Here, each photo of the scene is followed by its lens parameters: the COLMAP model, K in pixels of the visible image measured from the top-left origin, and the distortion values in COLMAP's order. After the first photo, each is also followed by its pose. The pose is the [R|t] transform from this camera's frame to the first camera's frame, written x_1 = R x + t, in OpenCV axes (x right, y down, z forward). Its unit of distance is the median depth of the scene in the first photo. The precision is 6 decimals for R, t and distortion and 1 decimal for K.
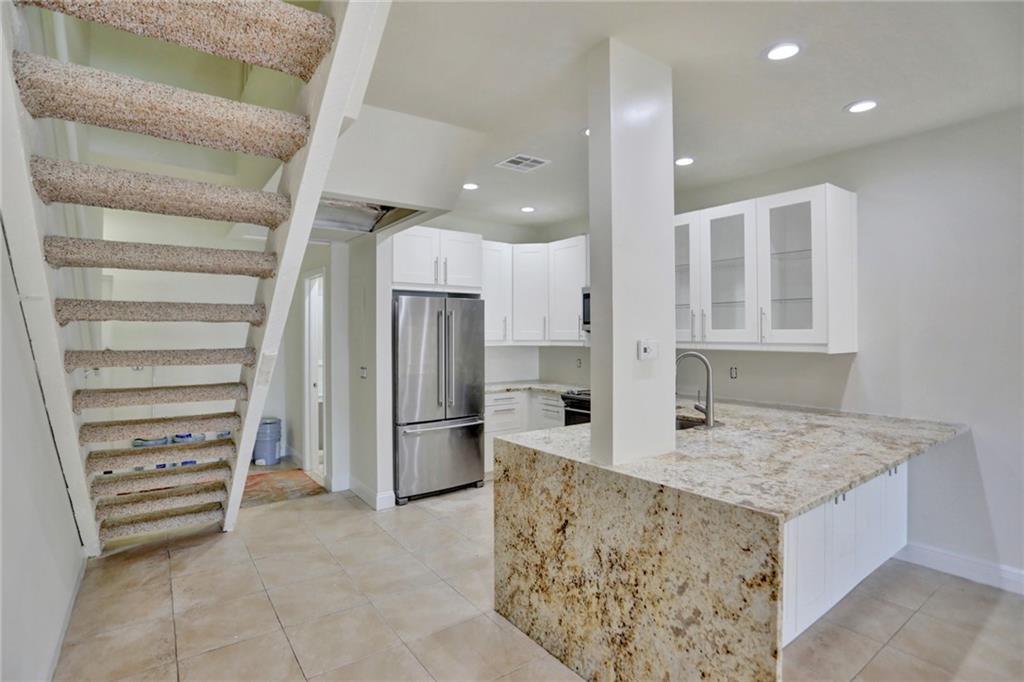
lens RADIAL K [[524.5, 0, 512.0], [0, 524.5, 341.0], [0, 0, 1]] dist [-0.064887, 0.024637]
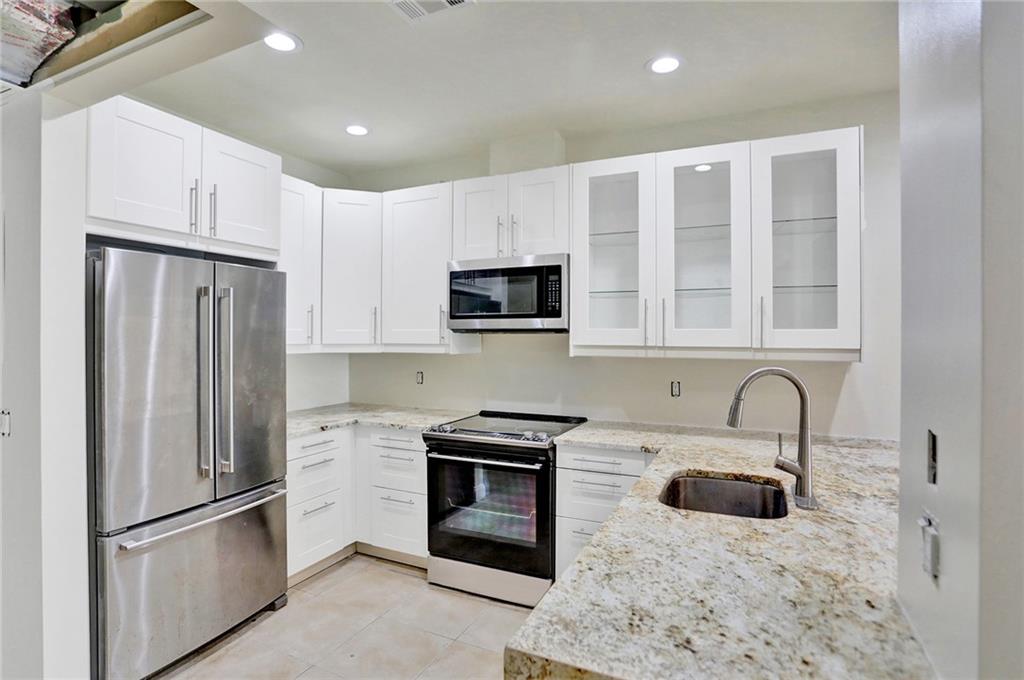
lens RADIAL K [[524.5, 0, 512.0], [0, 524.5, 340.0], [0, 0, 1]] dist [-0.064887, 0.024637]
pose [[0.879300, 0.000176, 0.476268, -0.108911], [0.002022, 0.999990, -0.004102, -0.003926], [-0.476264, 0.004570, 0.879291, 0.421146]]
